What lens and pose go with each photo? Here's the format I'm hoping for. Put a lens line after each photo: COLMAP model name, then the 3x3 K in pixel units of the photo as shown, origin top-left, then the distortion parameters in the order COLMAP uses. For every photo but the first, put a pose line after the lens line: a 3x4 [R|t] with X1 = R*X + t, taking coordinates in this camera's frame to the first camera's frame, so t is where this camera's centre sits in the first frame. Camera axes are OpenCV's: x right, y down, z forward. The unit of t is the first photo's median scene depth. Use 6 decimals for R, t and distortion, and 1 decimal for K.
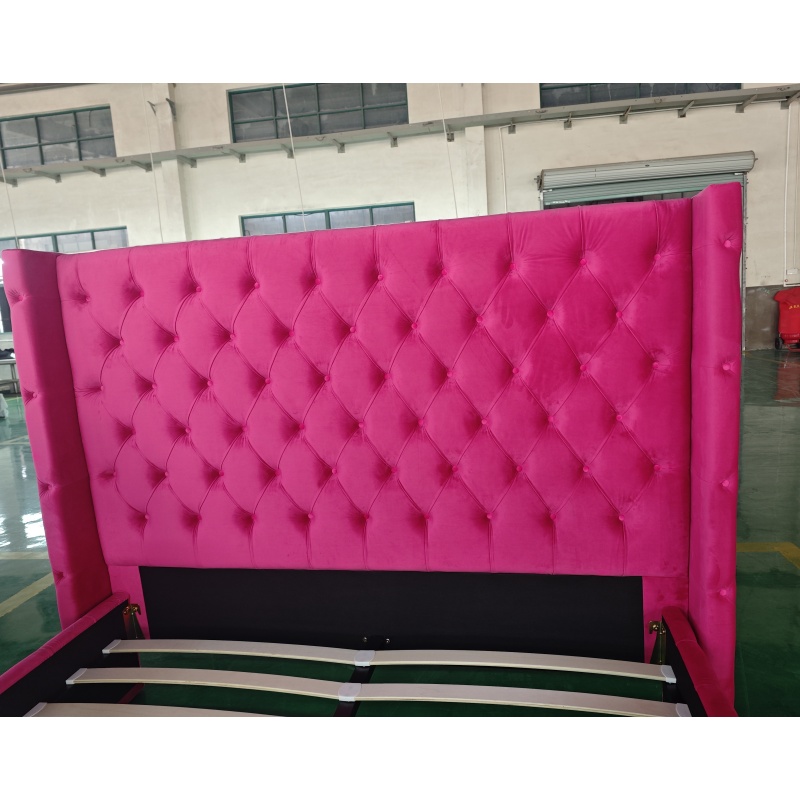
lens RADIAL K [[610.0, 0, 427.6], [0, 610.0, 397.9], [0, 0, 1]] dist [0.100133, -0.156629]
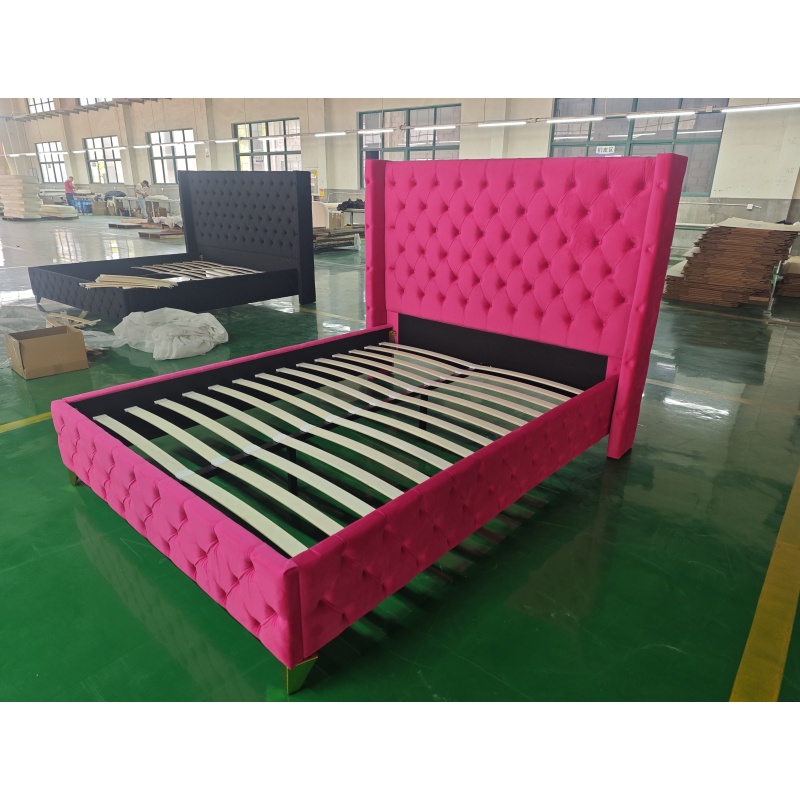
lens RADIAL K [[576.8, 0, 400.0], [0, 576.8, 400.0], [0, 0, 1]] dist [0.072707, -0.041584]
pose [[0.850969, 0.255543, -0.458857, 0.668148], [-0.151105, 0.955835, 0.252086, 0.054949], [0.503010, -0.145182, 0.851999, -0.949655]]
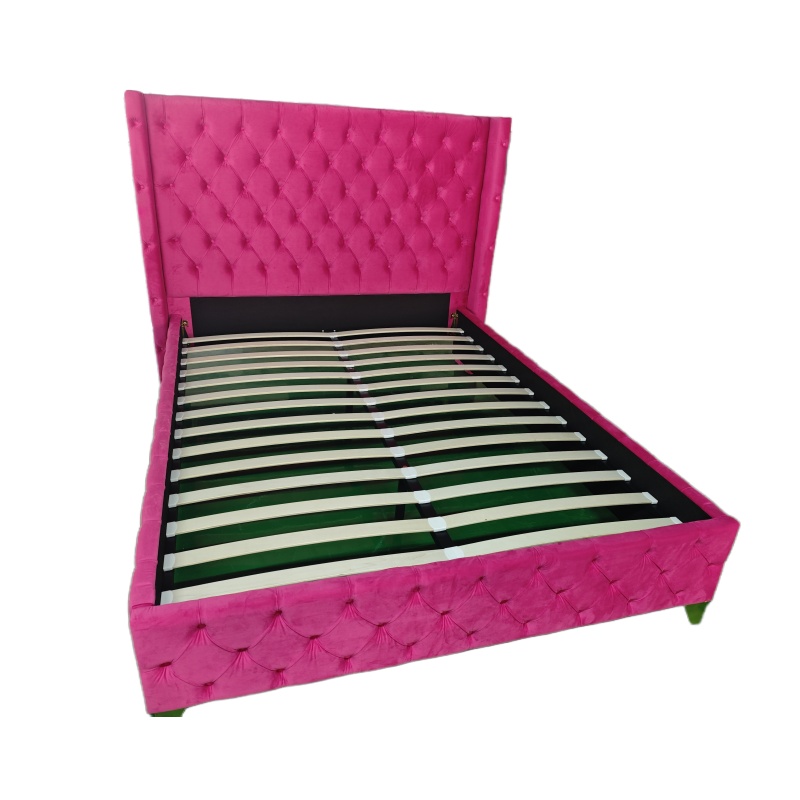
lens RADIAL K [[584.5, 0, 400.0], [0, 584.5, 400.0], [0, 0, 1]] dist [0.044816, -0.045722]
pose [[0.884176, -0.088723, 0.458651, -0.844928], [-0.043976, 0.961631, 0.270797, 0.090950], [-0.465079, -0.259602, 0.846350, -0.846982]]
